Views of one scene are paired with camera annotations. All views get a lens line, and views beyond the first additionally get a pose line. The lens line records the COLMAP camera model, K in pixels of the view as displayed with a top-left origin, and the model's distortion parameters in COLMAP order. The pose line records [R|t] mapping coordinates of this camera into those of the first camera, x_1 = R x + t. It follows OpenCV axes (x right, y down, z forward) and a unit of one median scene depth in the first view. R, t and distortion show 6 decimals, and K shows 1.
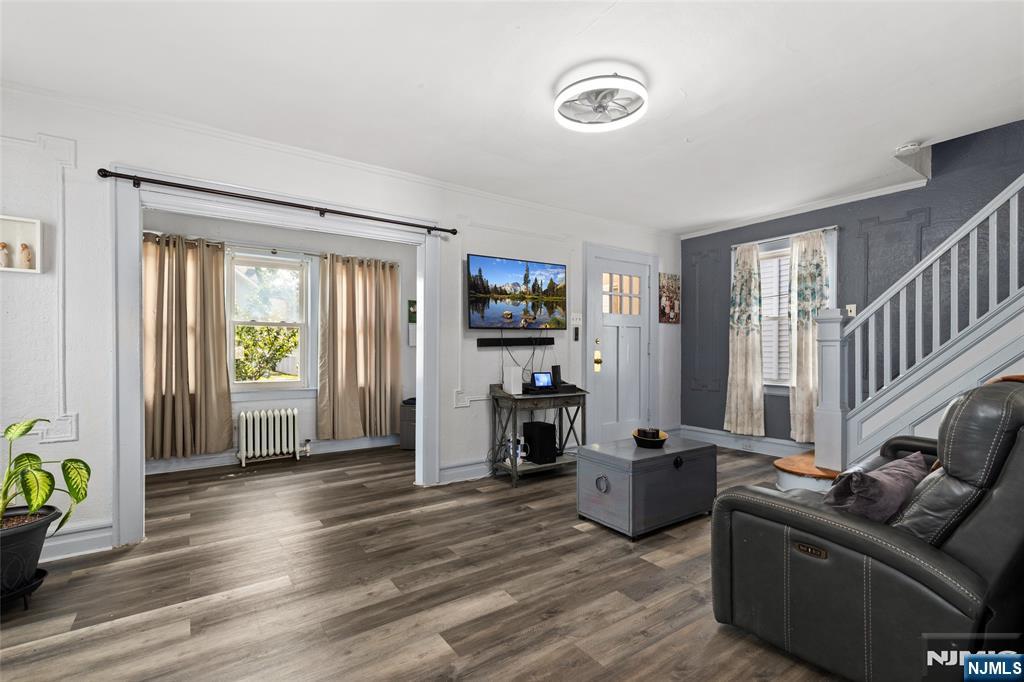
lens RADIAL K [[464.1, 0, 517.4], [0, 464.1, 351.7], [0, 0, 1]] dist [0.005906, 0.000177]
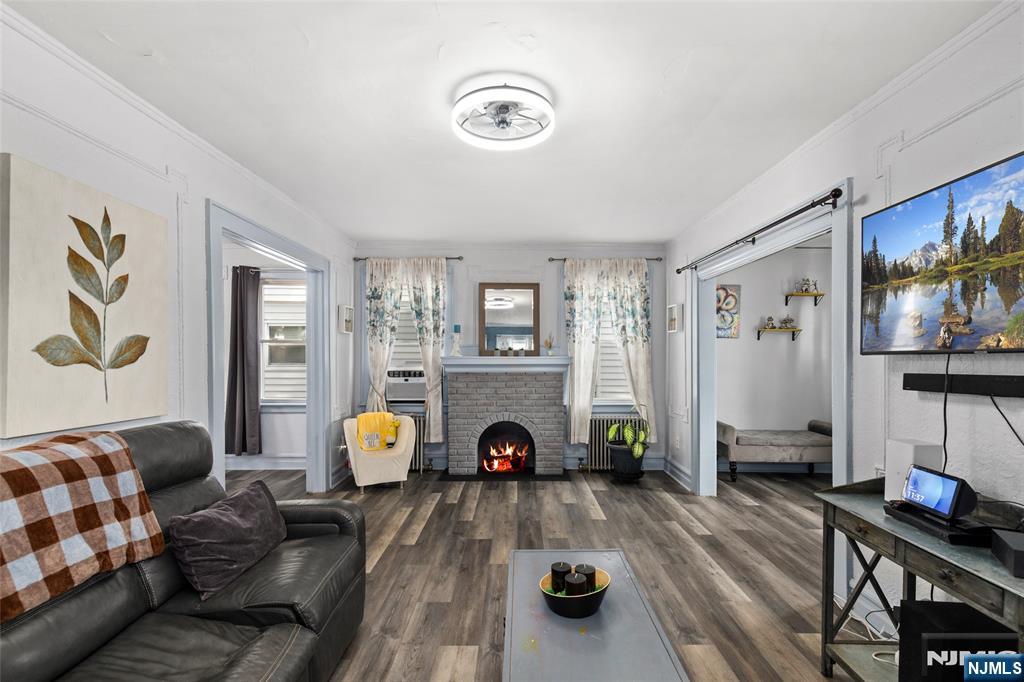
lens RADIAL K [[579.3, 0, 515.6], [0, 579.3, 343.2], [0, 0, 1]] dist [-0.006118, -0.001071]
pose [[-0.532288, -0.006248, -0.846540, 0.656554], [0.002004, 0.999961, -0.008641, -0.049833], [0.846561, -0.006296, -0.532255, 0.944958]]
